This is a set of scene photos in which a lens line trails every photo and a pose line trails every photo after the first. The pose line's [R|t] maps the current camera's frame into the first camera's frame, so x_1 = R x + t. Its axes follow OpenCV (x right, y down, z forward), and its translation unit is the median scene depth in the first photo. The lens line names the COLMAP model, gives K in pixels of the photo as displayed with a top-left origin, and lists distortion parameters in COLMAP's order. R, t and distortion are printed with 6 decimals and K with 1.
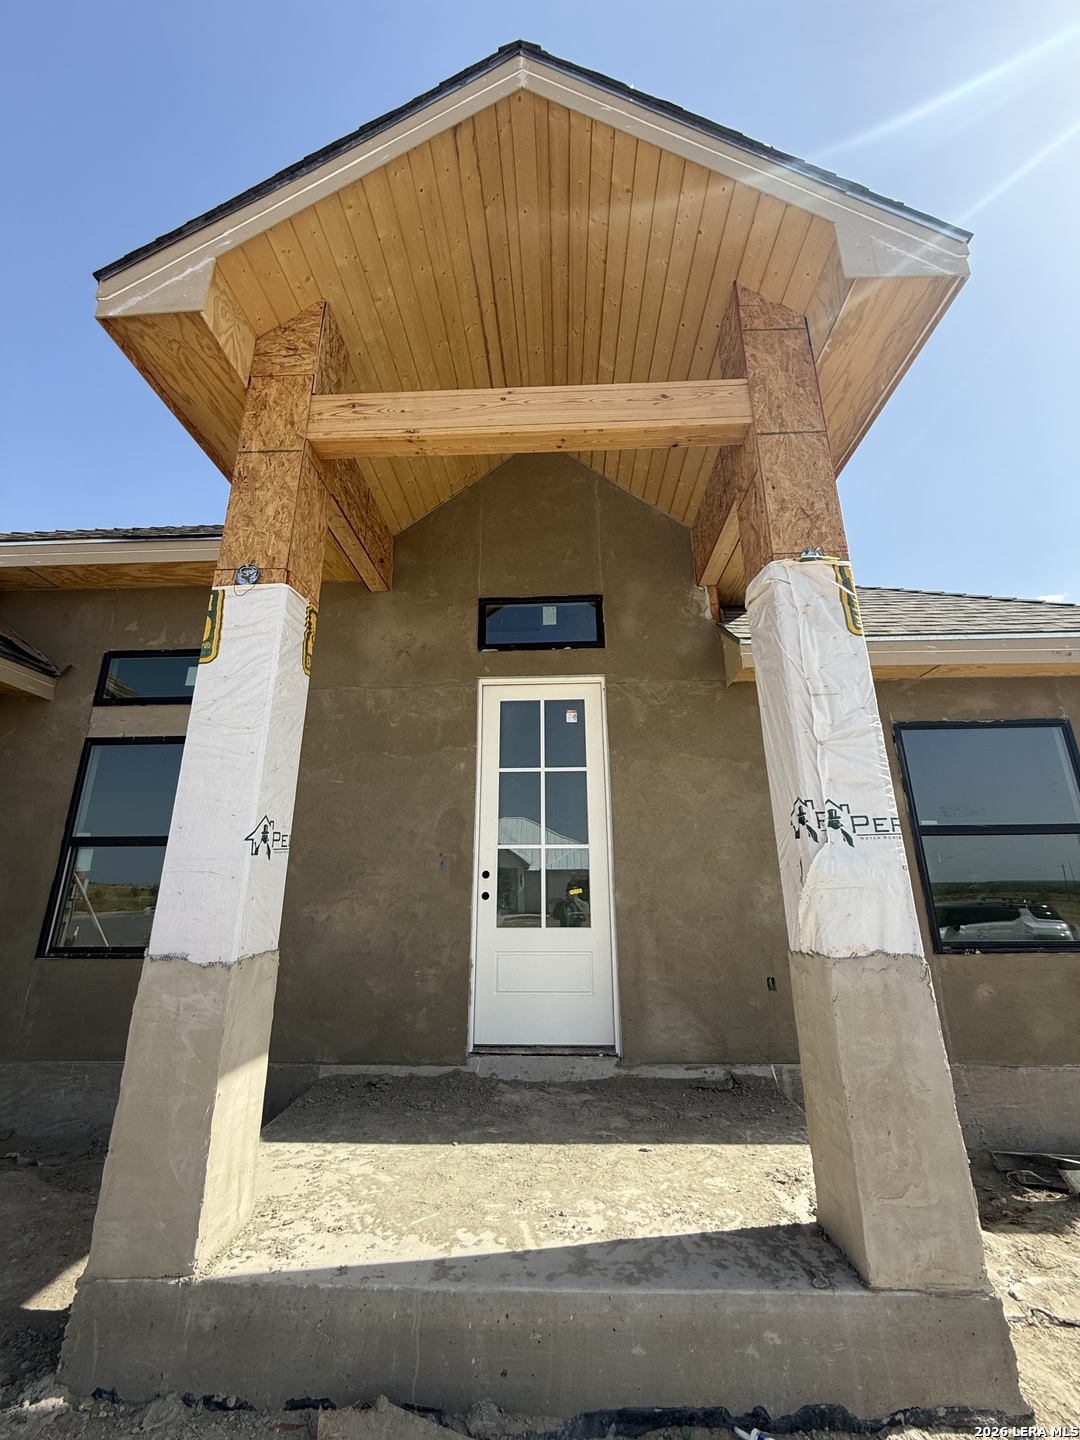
lens RADIAL K [[573.8, 0, 541.6], [0, 573.8, 719.3], [0, 0, 1]] dist [0.001026, -0.000259]
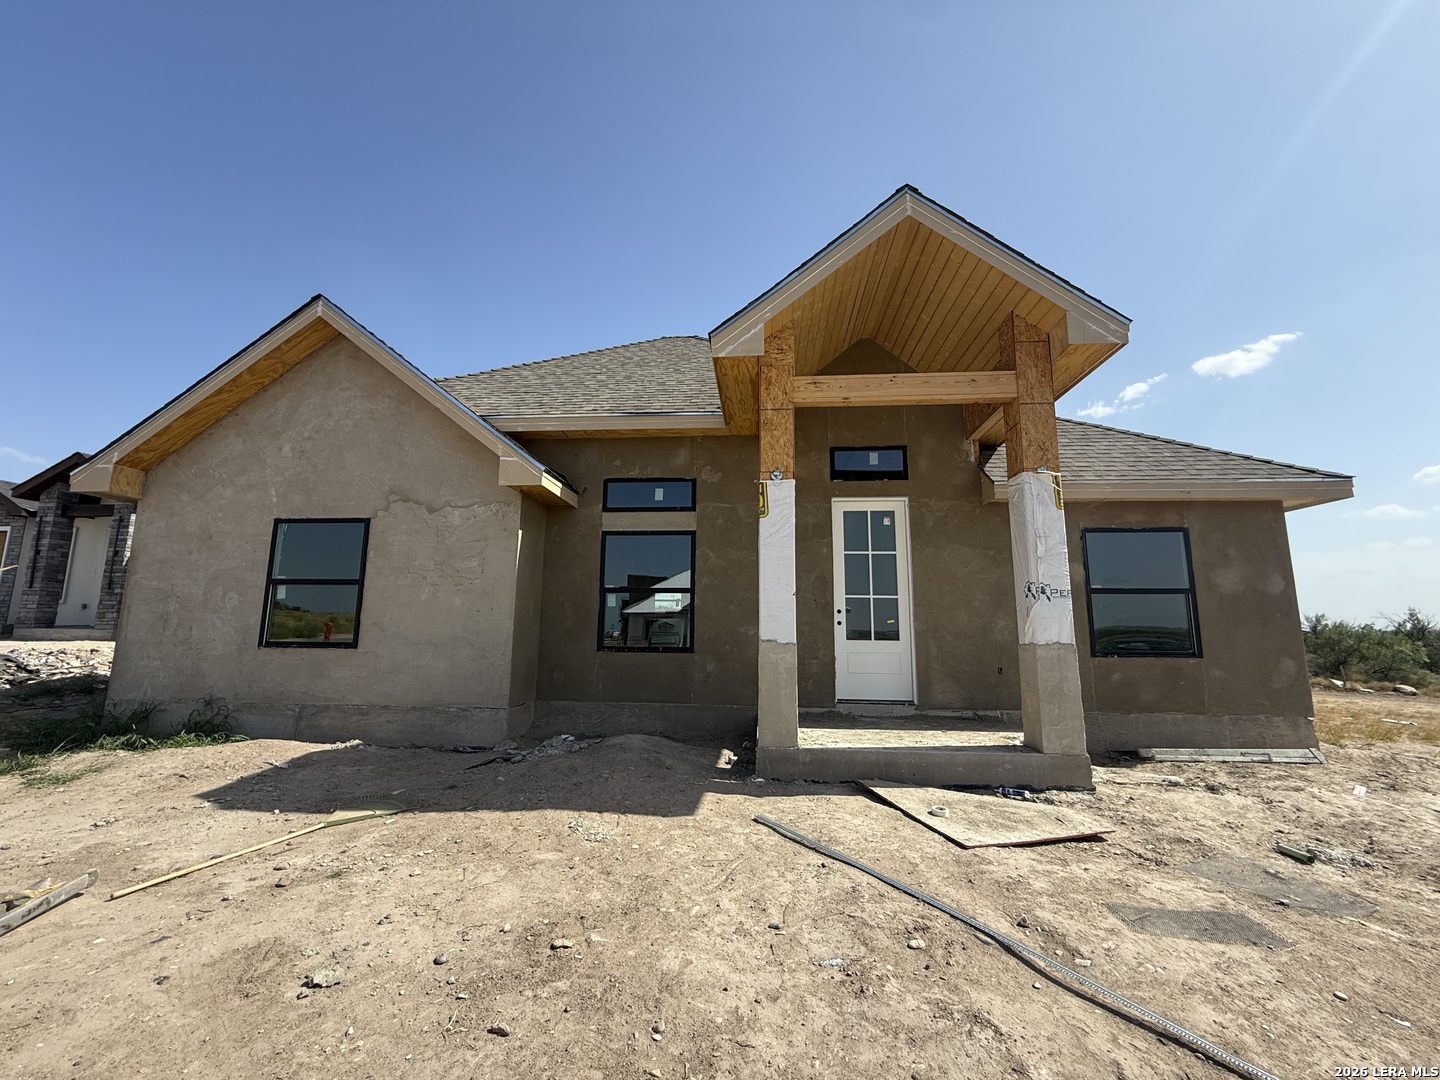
lens RADIAL K [[573.8, 0, 718.1], [0, 573.8, 541.4], [0, 0, 1]] dist [0.001026, -0.000259]
pose [[0.999067, 0.010000, -0.042010, -0.438018], [-0.004166, 0.990601, 0.136721, -0.204920], [0.042982, -0.136419, 0.989718, -0.820846]]
